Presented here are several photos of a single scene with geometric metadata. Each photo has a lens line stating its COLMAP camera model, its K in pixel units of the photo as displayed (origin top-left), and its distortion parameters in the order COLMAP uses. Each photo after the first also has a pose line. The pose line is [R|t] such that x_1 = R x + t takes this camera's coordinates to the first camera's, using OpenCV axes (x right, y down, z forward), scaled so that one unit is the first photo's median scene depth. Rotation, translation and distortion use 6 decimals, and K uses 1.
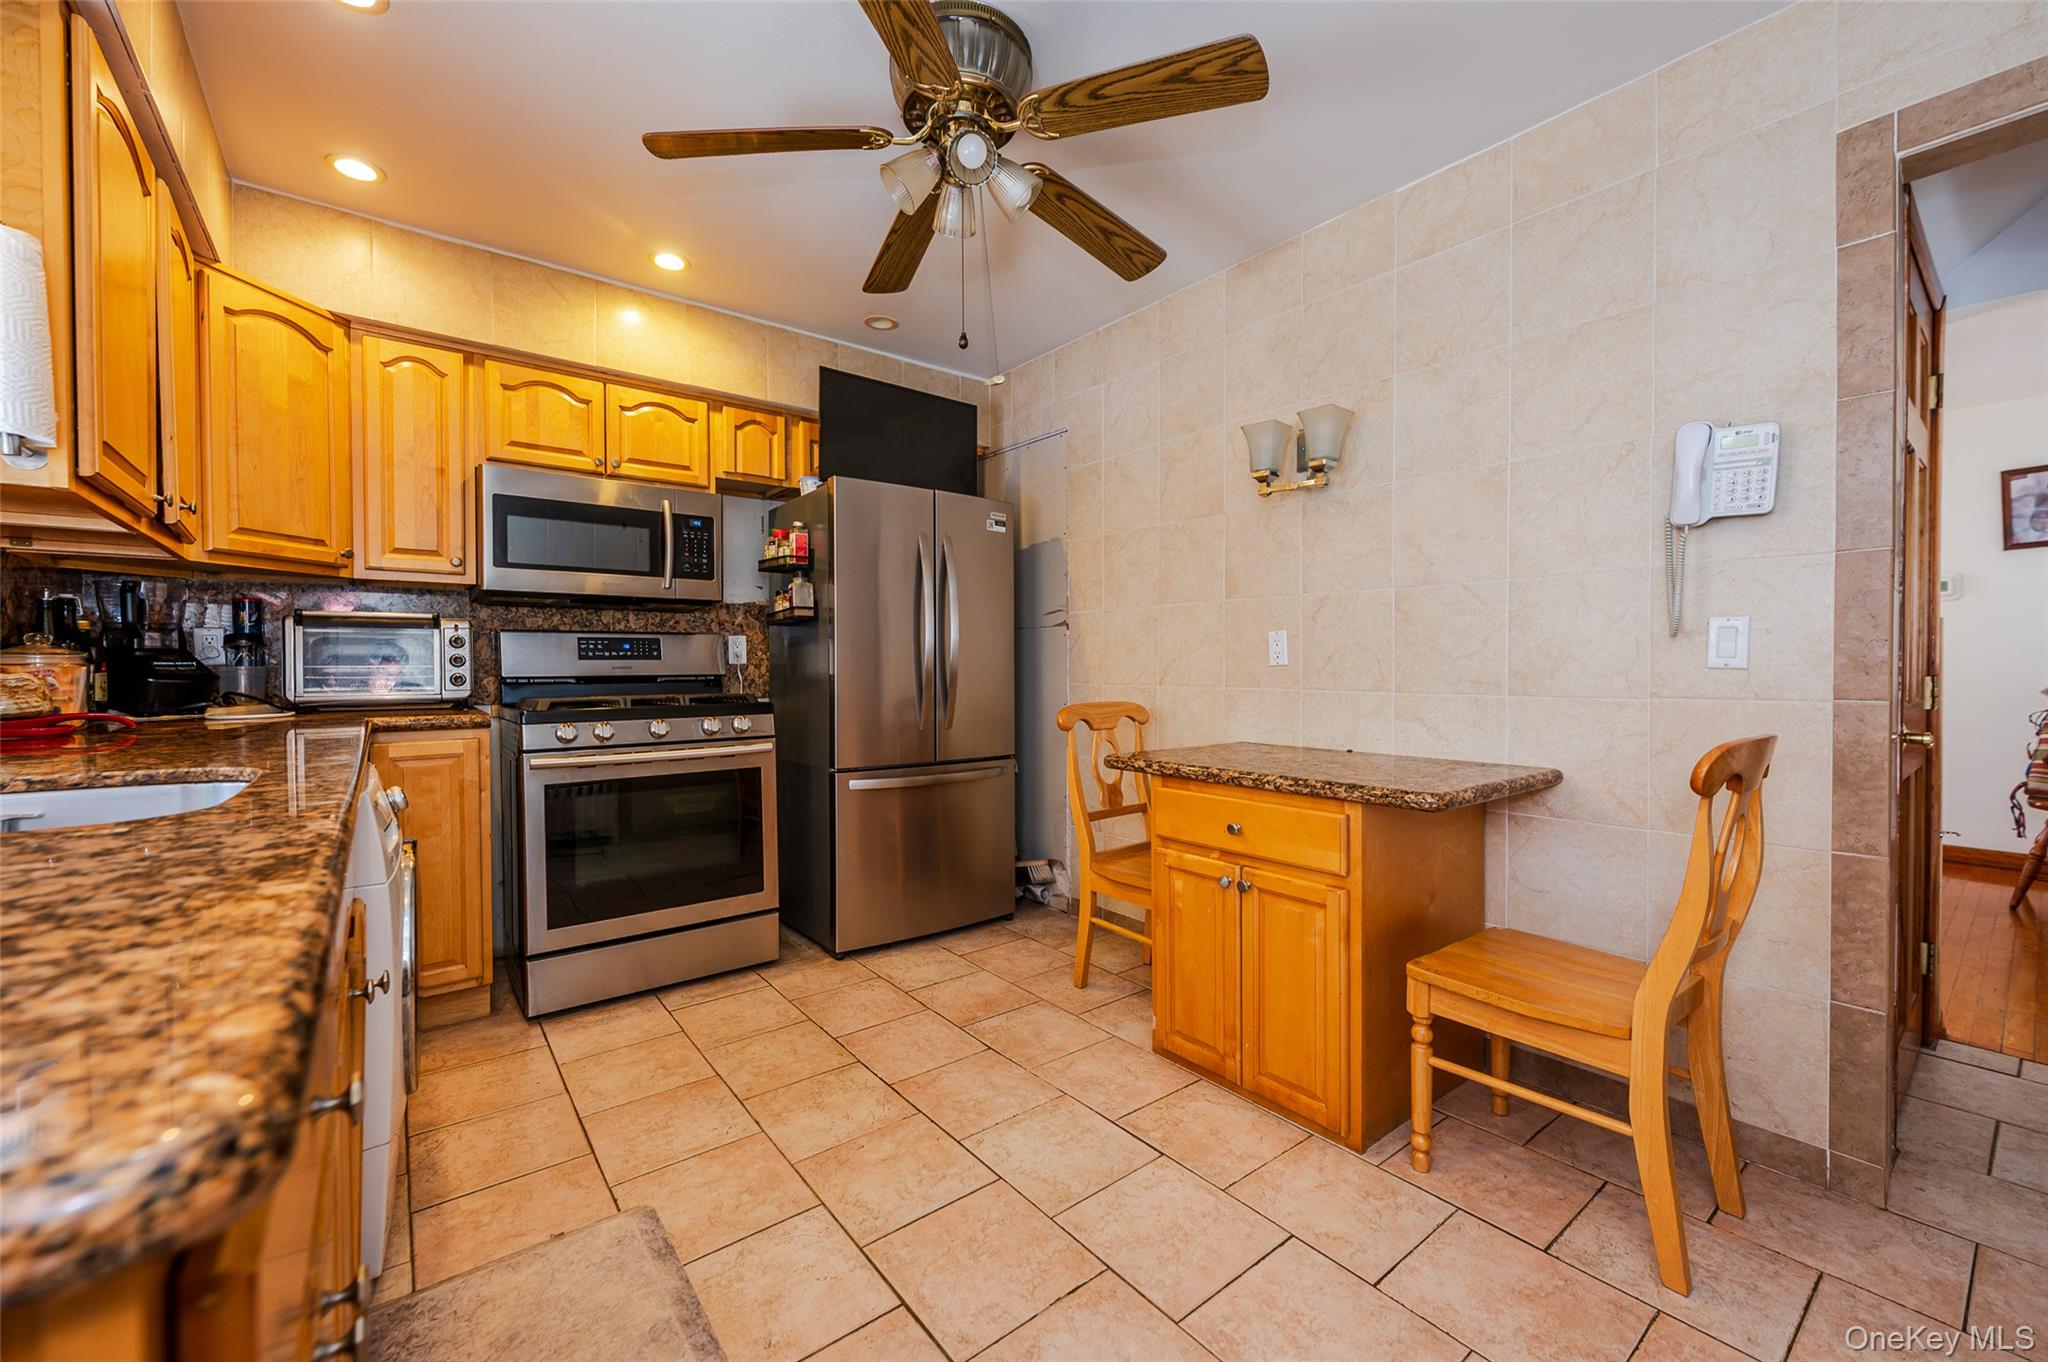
lens RADIAL K [[826.0, 0, 1035.5], [0, 826.0, 676.9], [0, 0, 1]] dist [-0.001833, -0.000039]
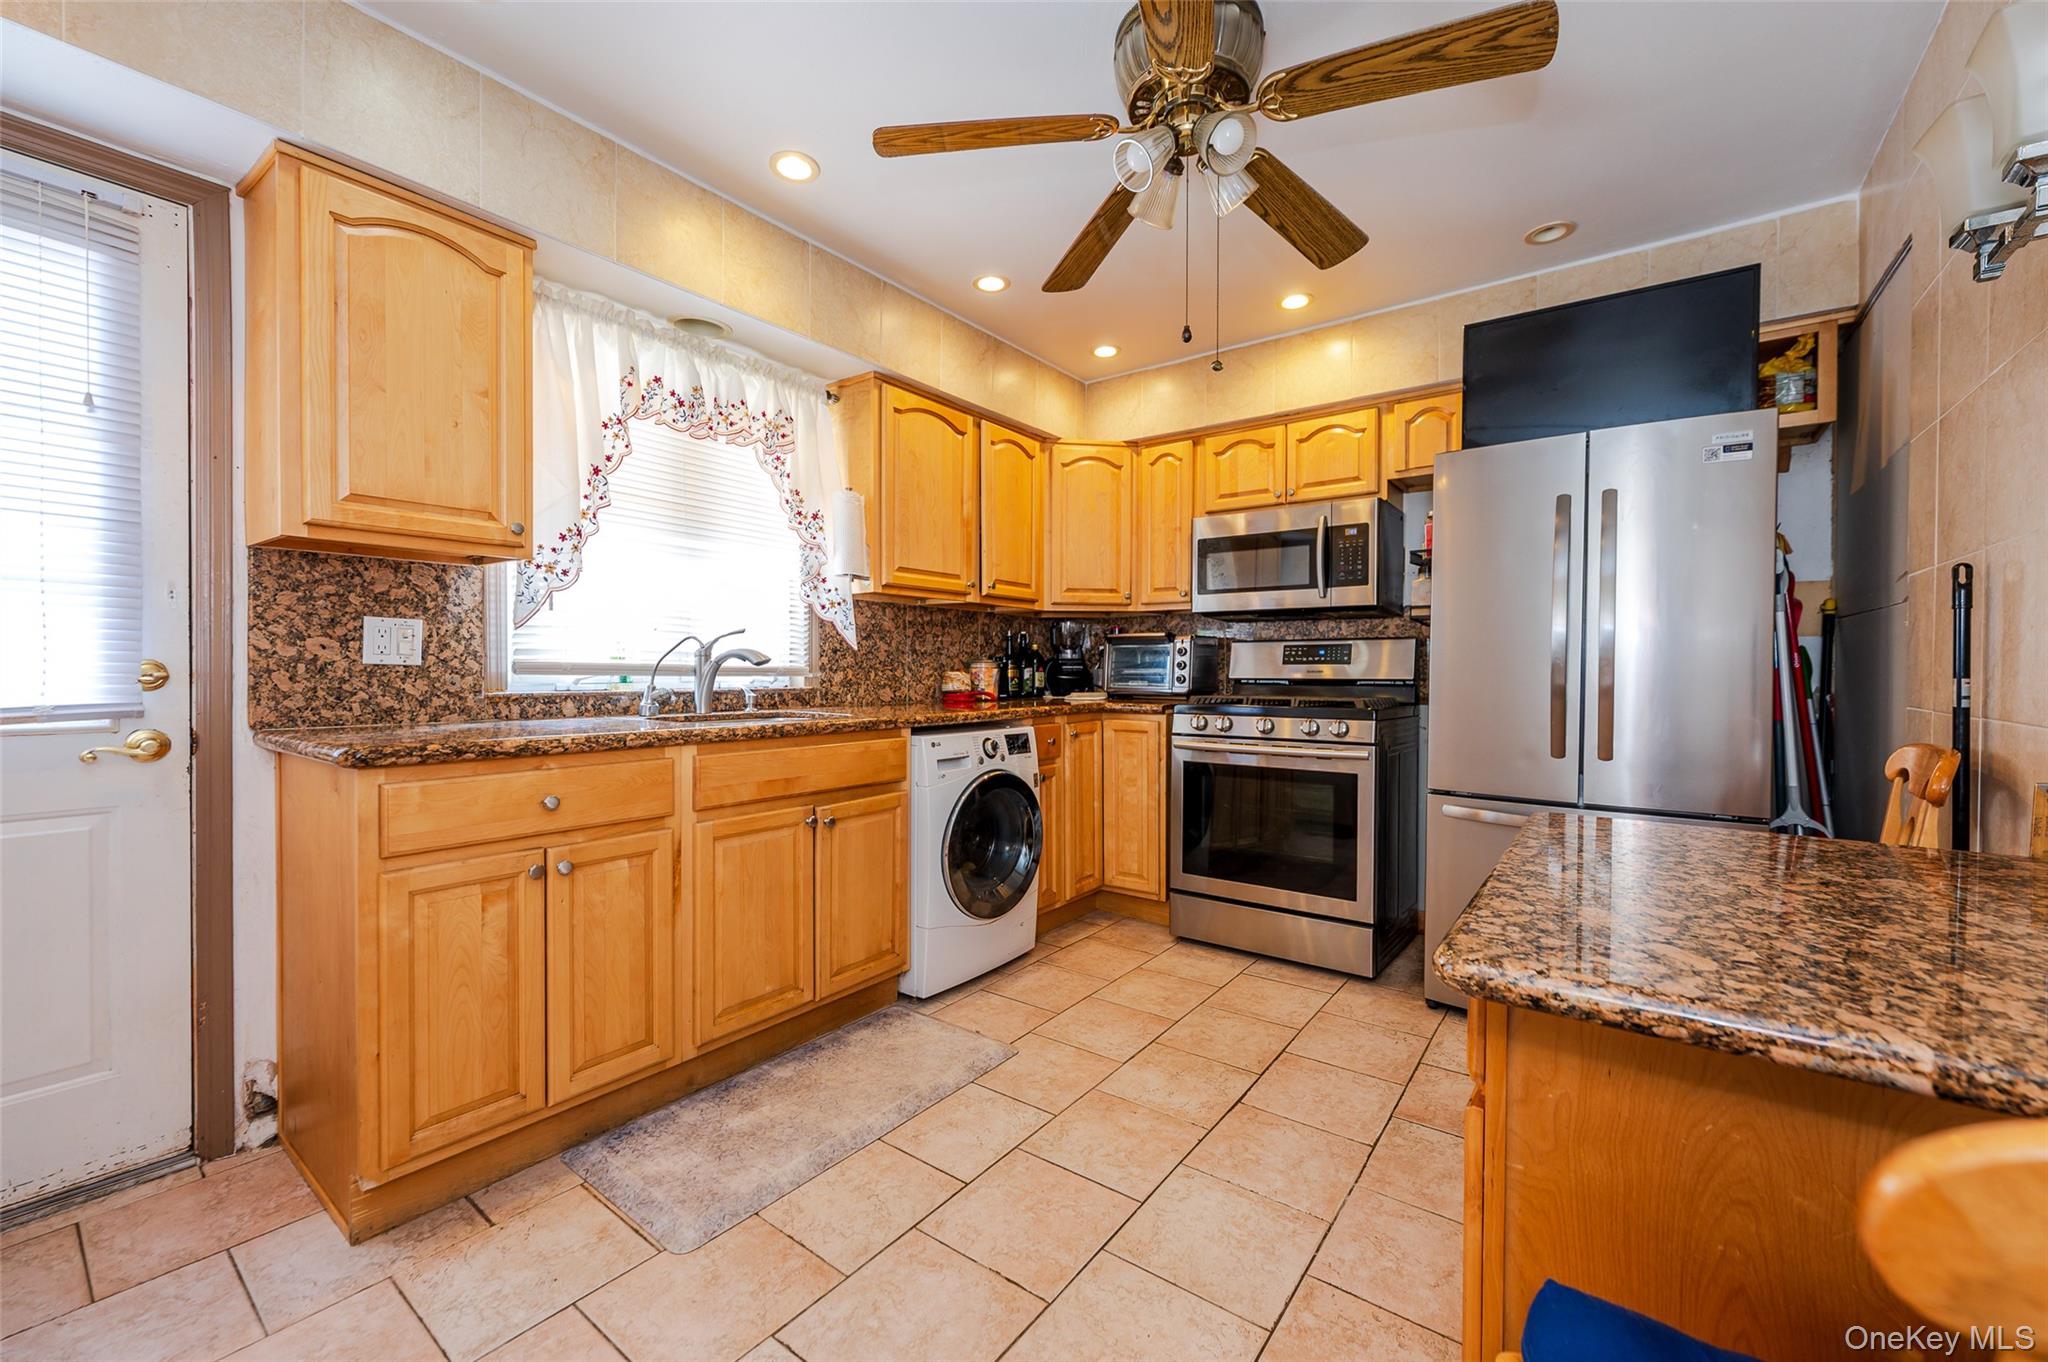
lens RADIAL K [[826.0, 0, 1029.7], [0, 826.0, 676.6], [0, 0, 1]] dist [-0.001833, -0.000039]
pose [[0.238445, 0.011103, -0.971093, 0.561193], [-0.019455, 0.999789, 0.006654, -0.005091], [0.970961, 0.017306, 0.238610, 0.417579]]
